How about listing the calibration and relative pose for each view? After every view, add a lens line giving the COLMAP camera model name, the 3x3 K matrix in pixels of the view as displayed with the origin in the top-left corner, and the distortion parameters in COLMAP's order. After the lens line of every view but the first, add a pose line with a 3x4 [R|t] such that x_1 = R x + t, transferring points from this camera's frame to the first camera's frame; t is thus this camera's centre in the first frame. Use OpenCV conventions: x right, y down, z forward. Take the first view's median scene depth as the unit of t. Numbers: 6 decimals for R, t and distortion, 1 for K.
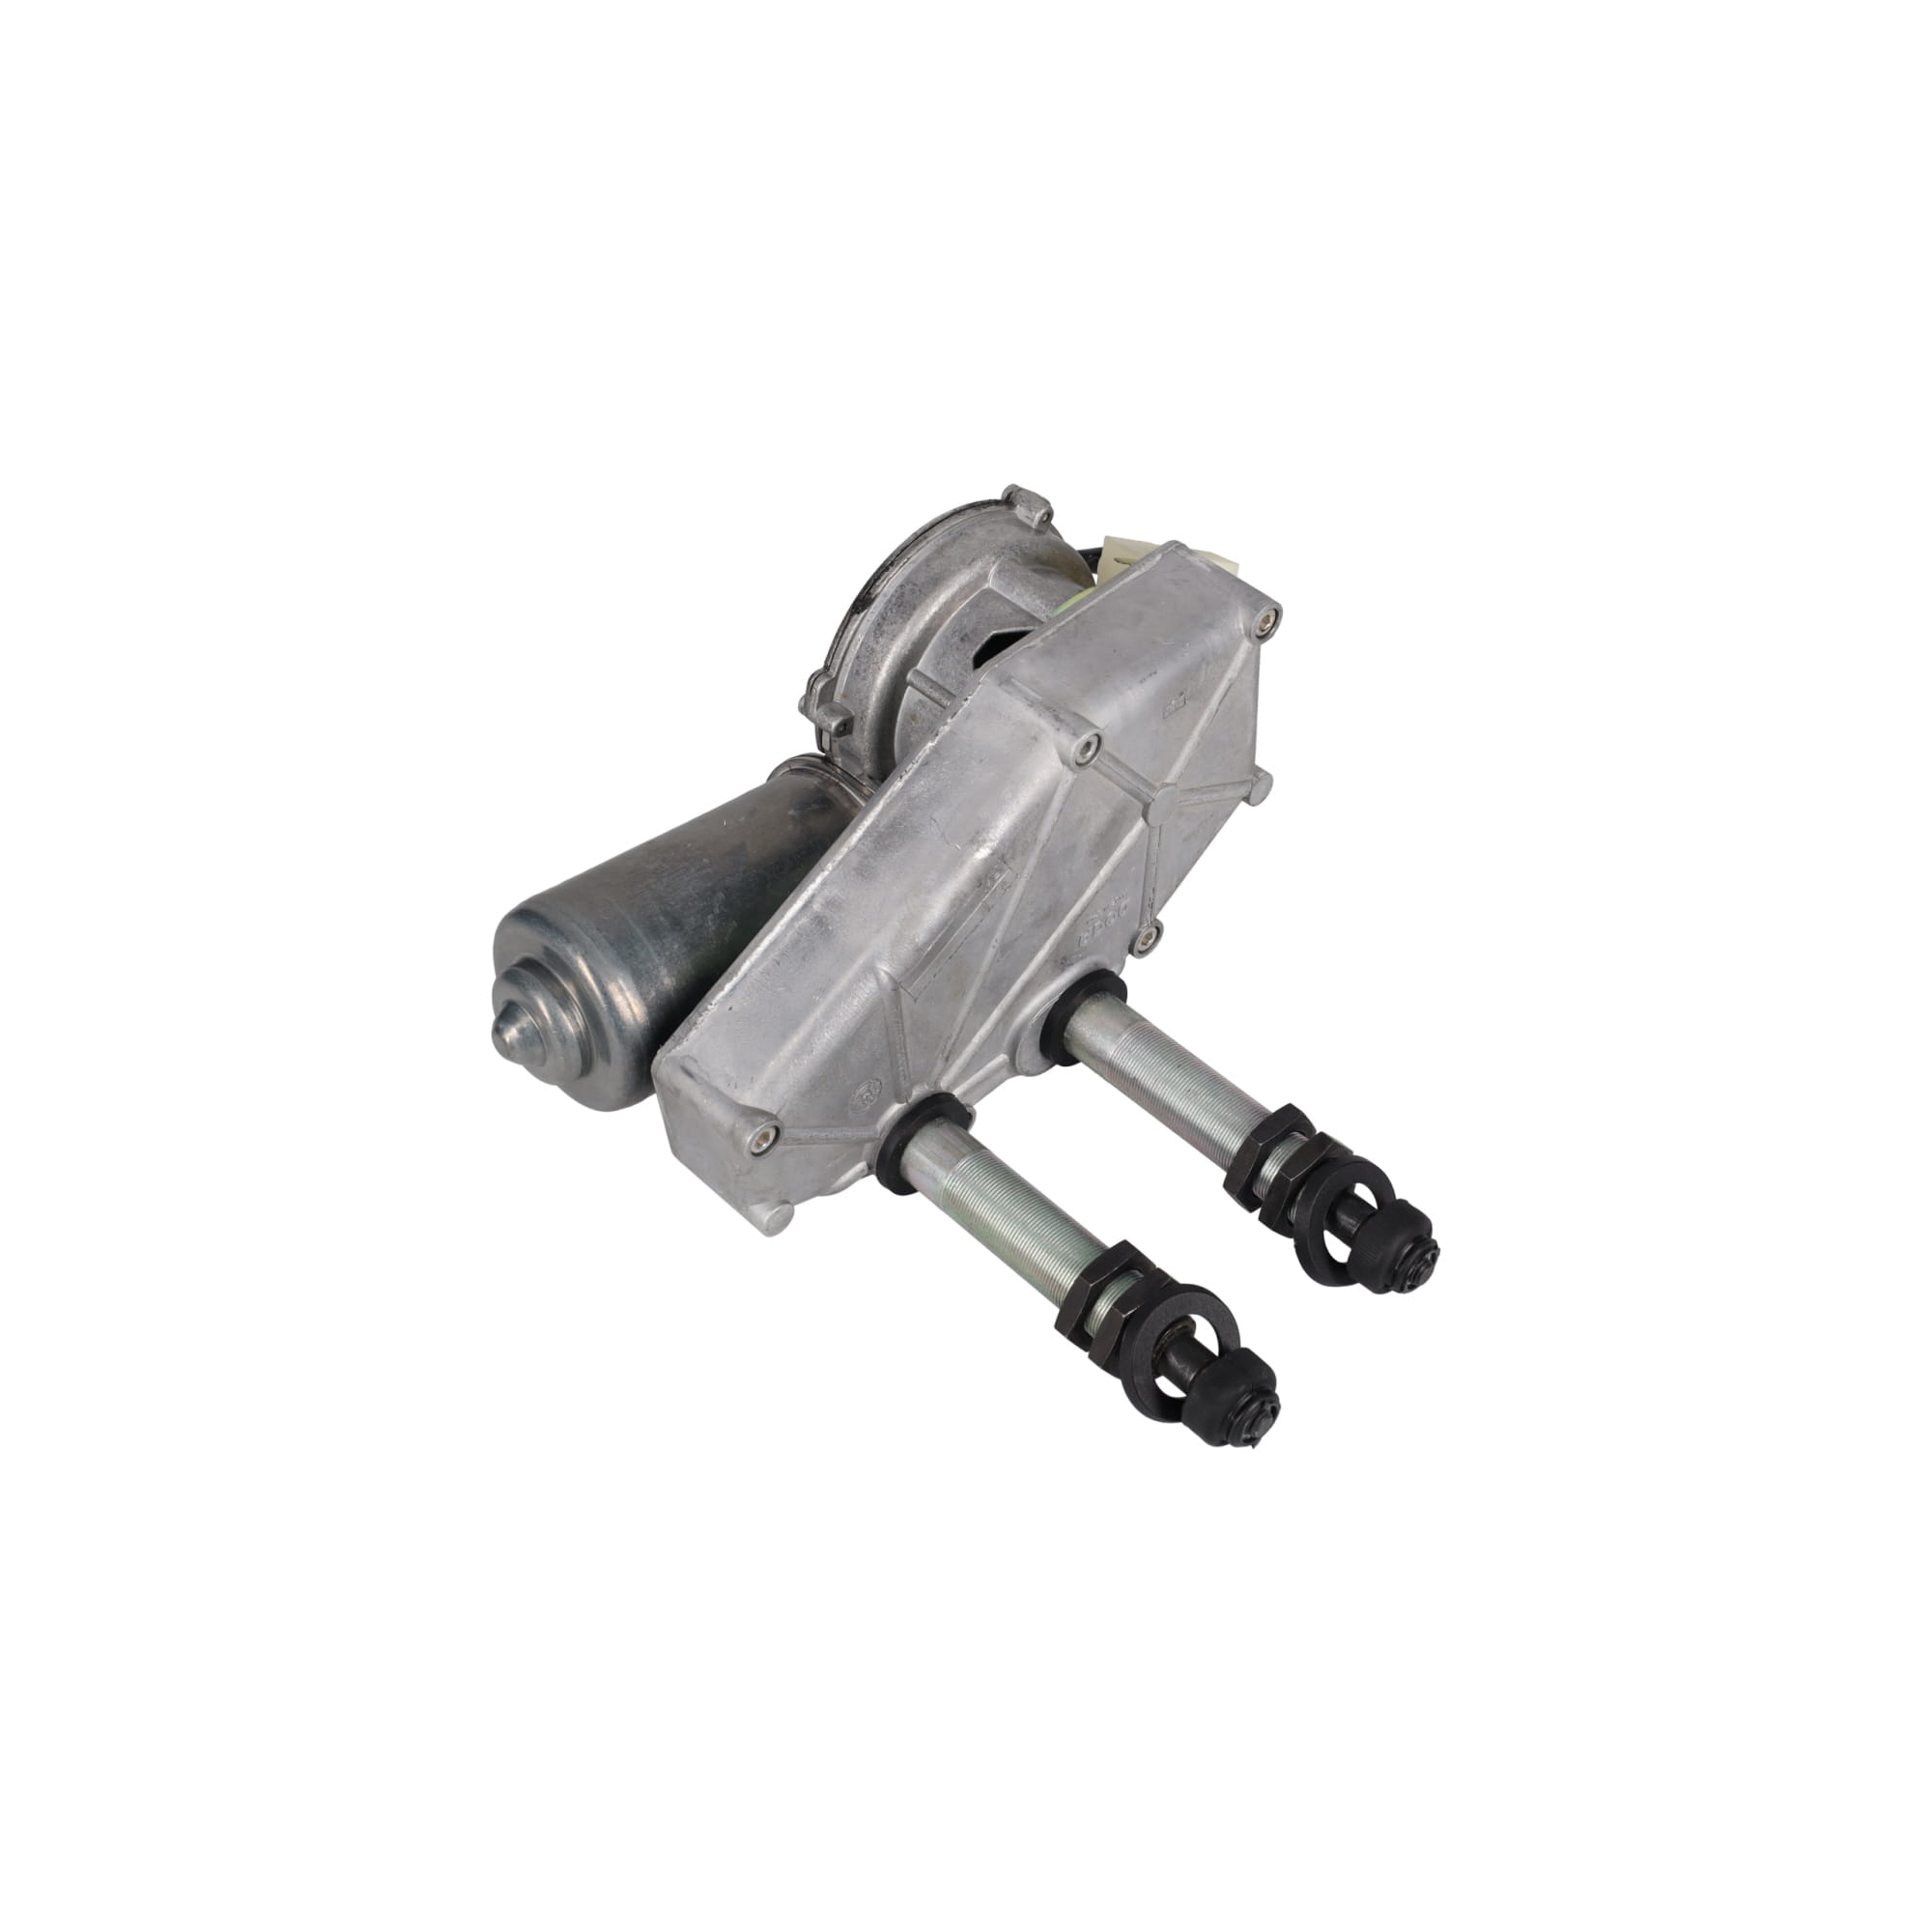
lens RADIAL K [[2327.8, 0, 966.0], [0, 2327.8, 966.0], [0, 0, 1]] dist [-0.010953, -0.001228]
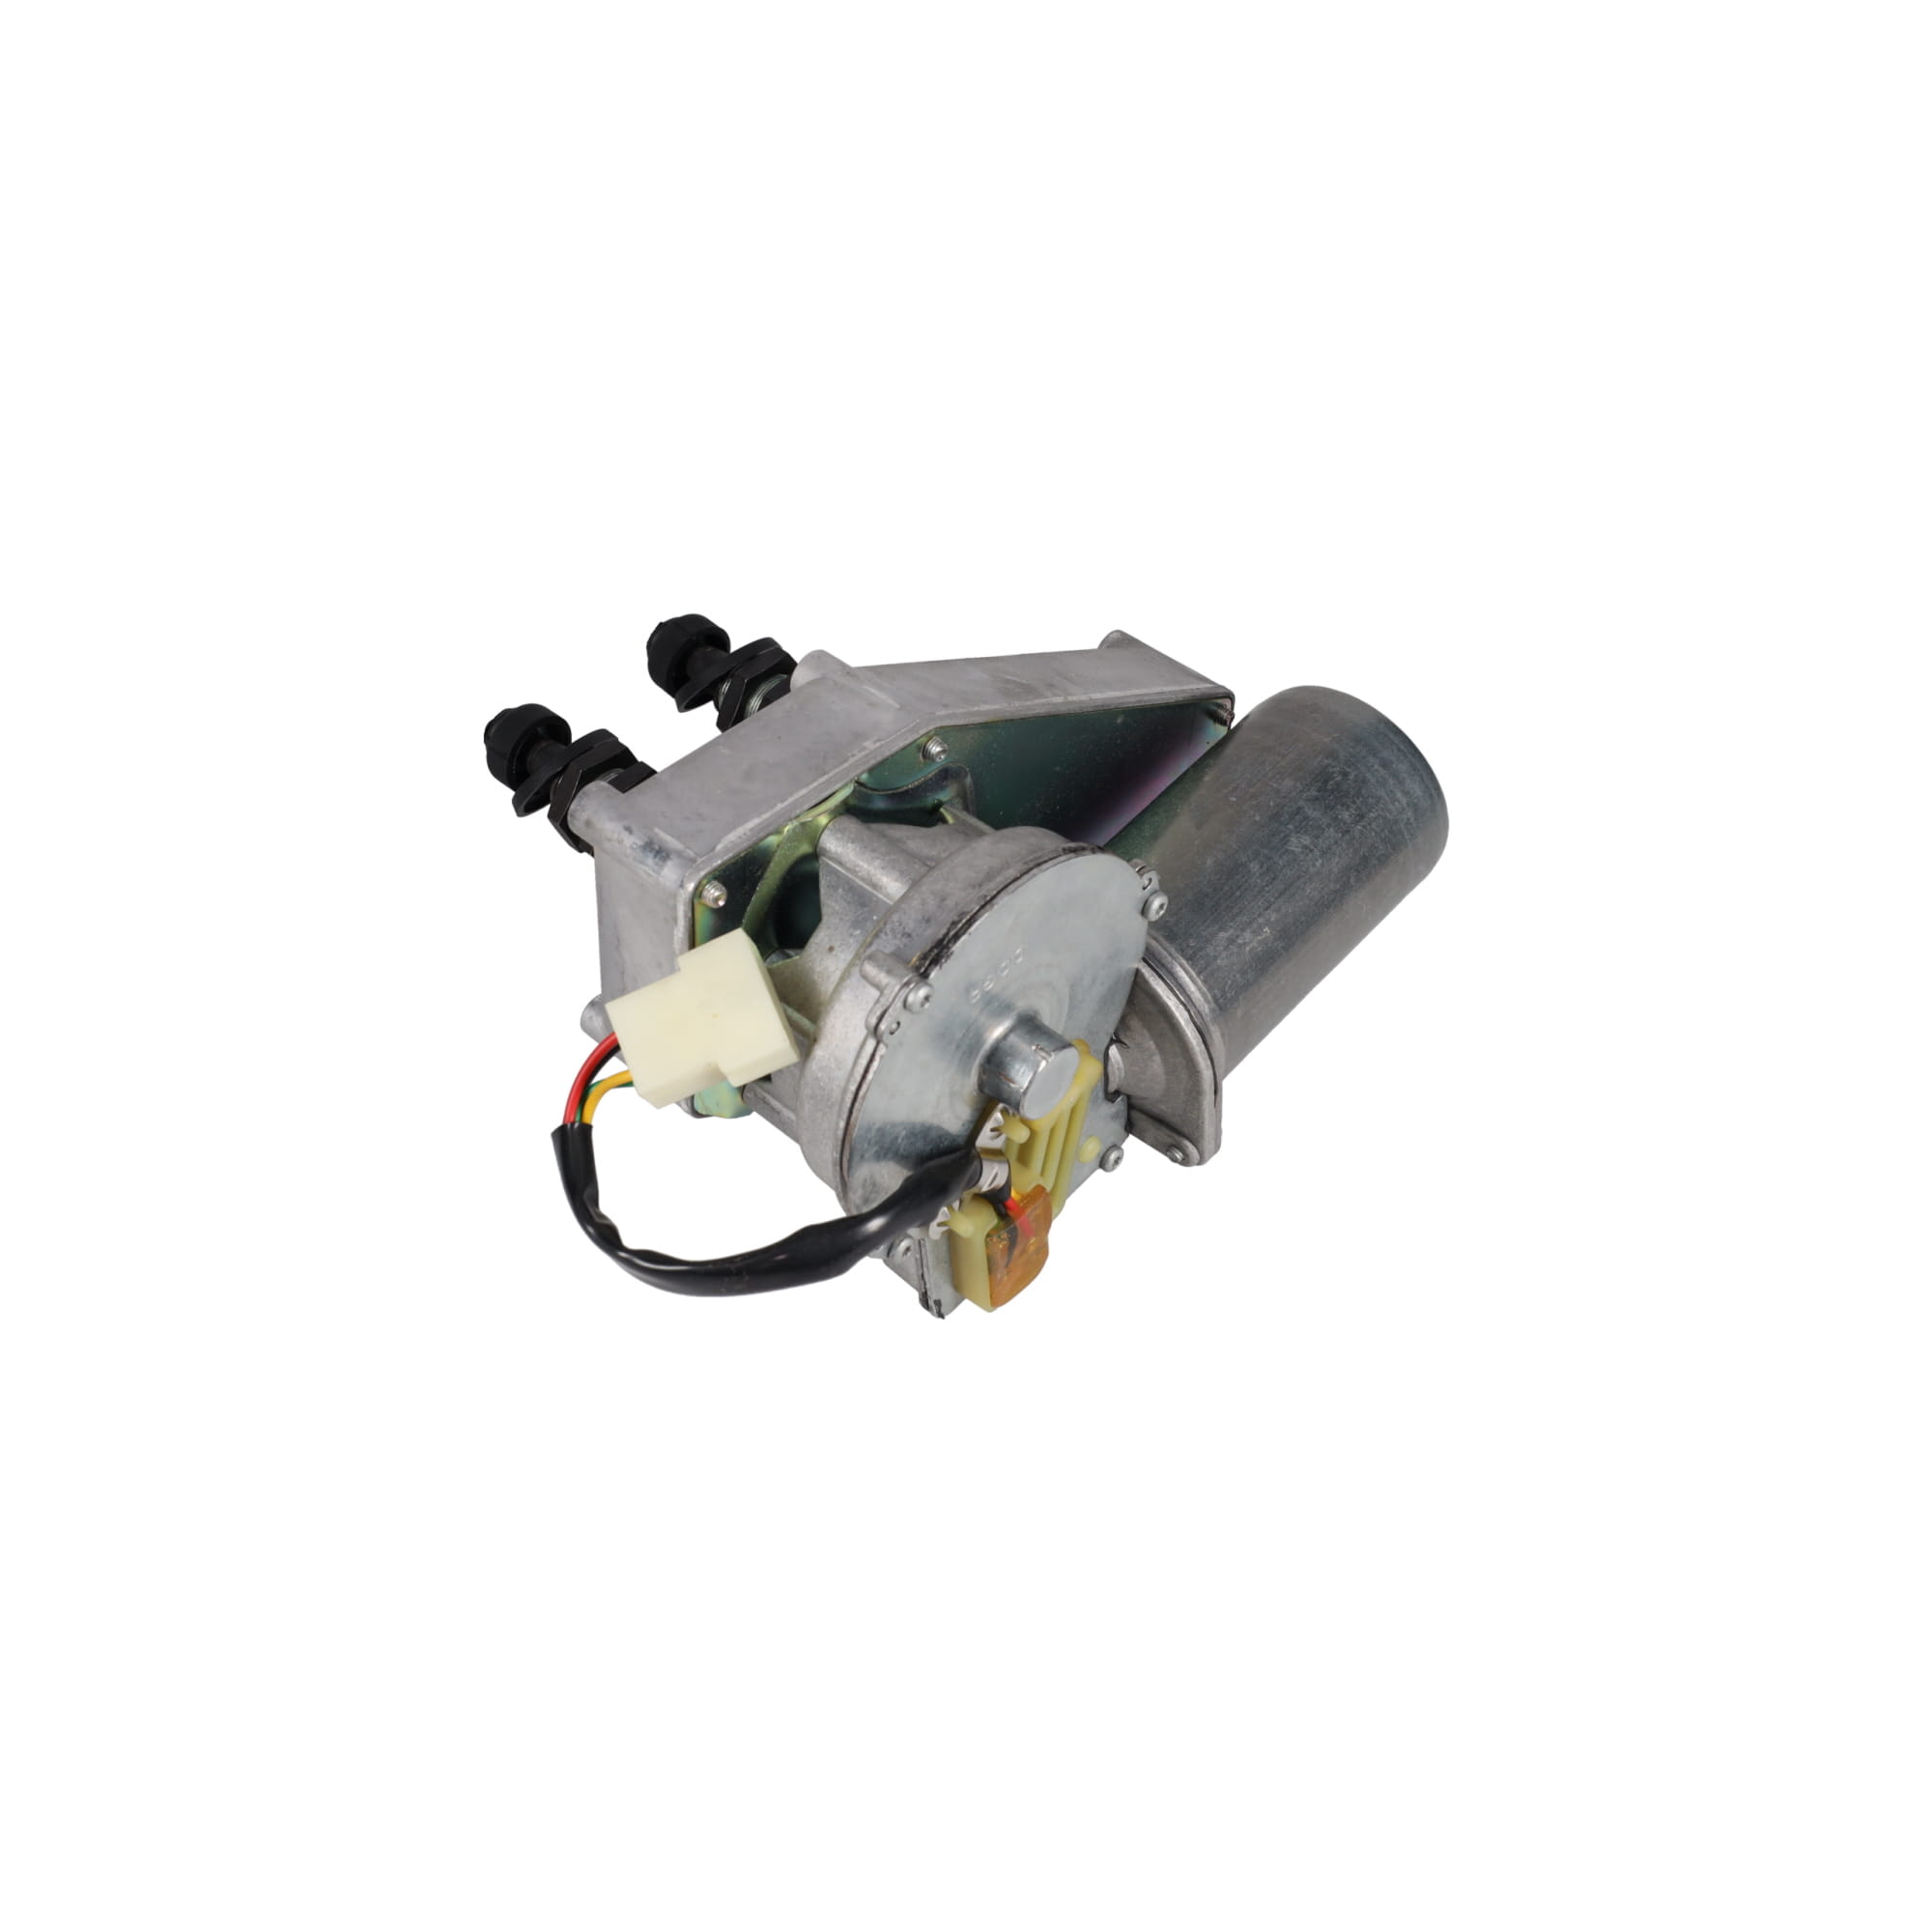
lens RADIAL K [[2562.6, 0, 967.6], [0, 2562.6, 1002.4], [0, 0, 1]] dist [-0.001989, -0.001991]
pose [[-0.996786, 0.056551, -0.056751, 0.053270], [-0.060493, -0.066828, 0.995929, -1.055532], [0.052528, 0.996161, 0.070034, 1.019605]]
